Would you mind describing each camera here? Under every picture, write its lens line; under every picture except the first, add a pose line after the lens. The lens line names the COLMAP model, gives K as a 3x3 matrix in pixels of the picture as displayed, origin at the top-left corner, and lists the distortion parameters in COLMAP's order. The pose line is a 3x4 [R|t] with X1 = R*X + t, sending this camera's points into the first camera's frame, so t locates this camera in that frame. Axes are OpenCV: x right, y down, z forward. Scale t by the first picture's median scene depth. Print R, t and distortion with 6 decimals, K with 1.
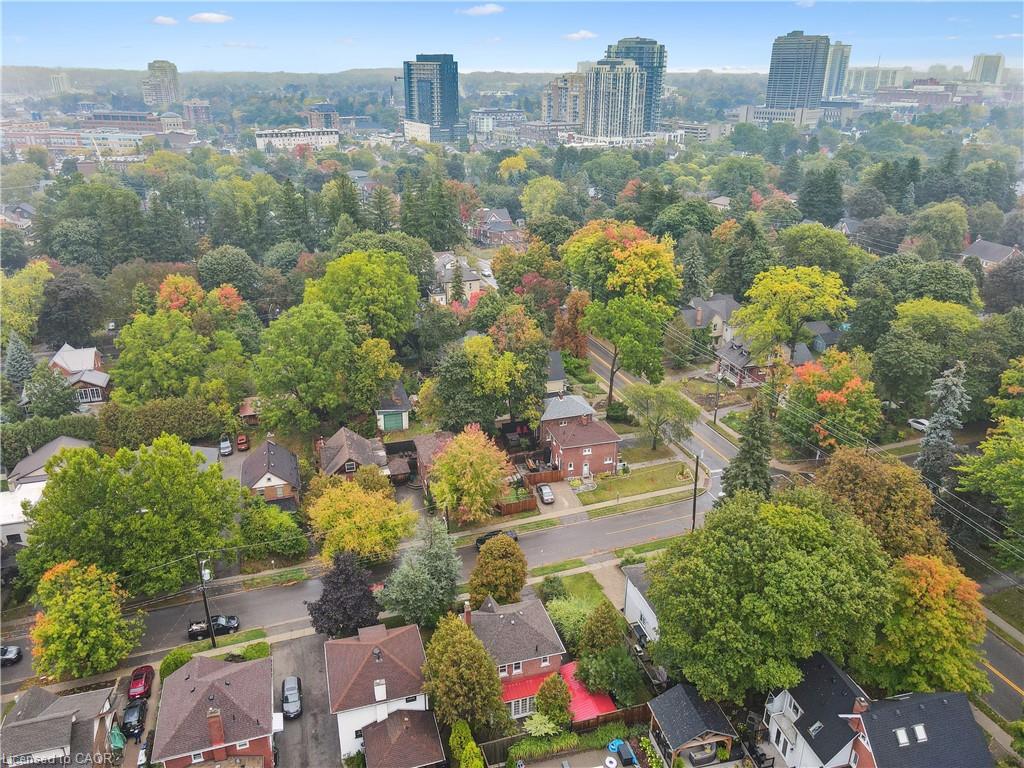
lens RADIAL K [[739.3, 0, 519.7], [0, 739.3, 386.1], [0, 0, 1]] dist [0.008275, 0.008917]
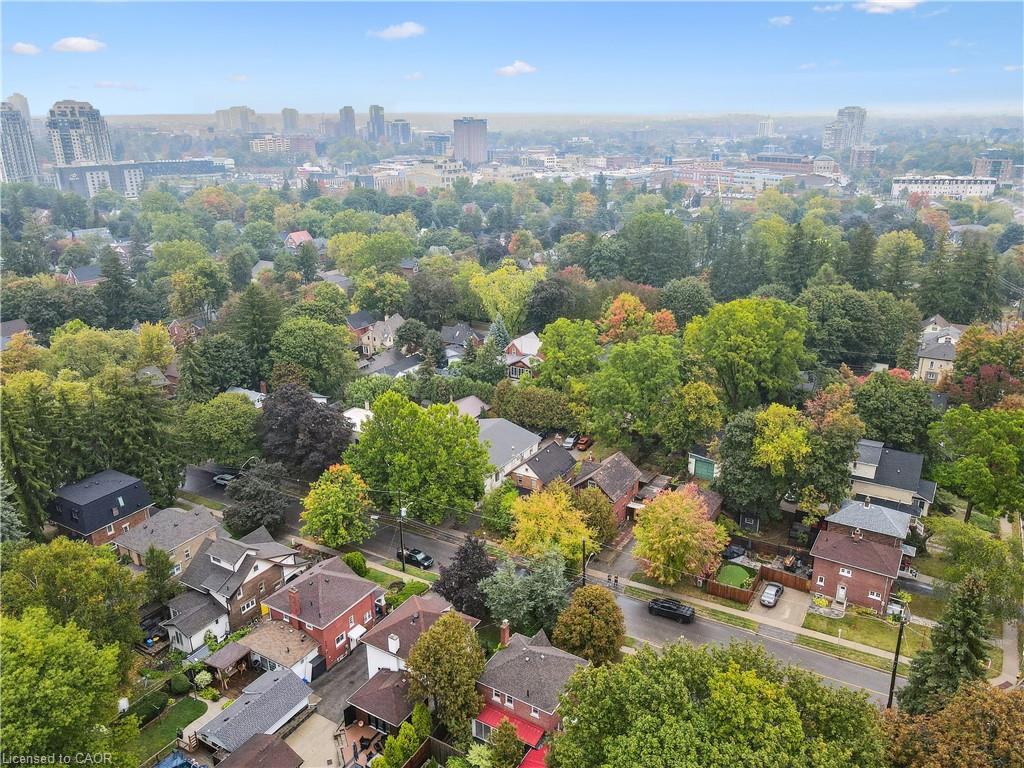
lens RADIAL K [[739.3, 0, 521.1], [0, 739.3, 384.3], [0, 0, 1]] dist [0.008275, 0.008917]
pose [[0.675146, 0.243661, -0.696281, 0.332036], [-0.281256, 0.957602, 0.062391, -0.054946], [0.681963, 0.153711, 0.715052, 0.122528]]
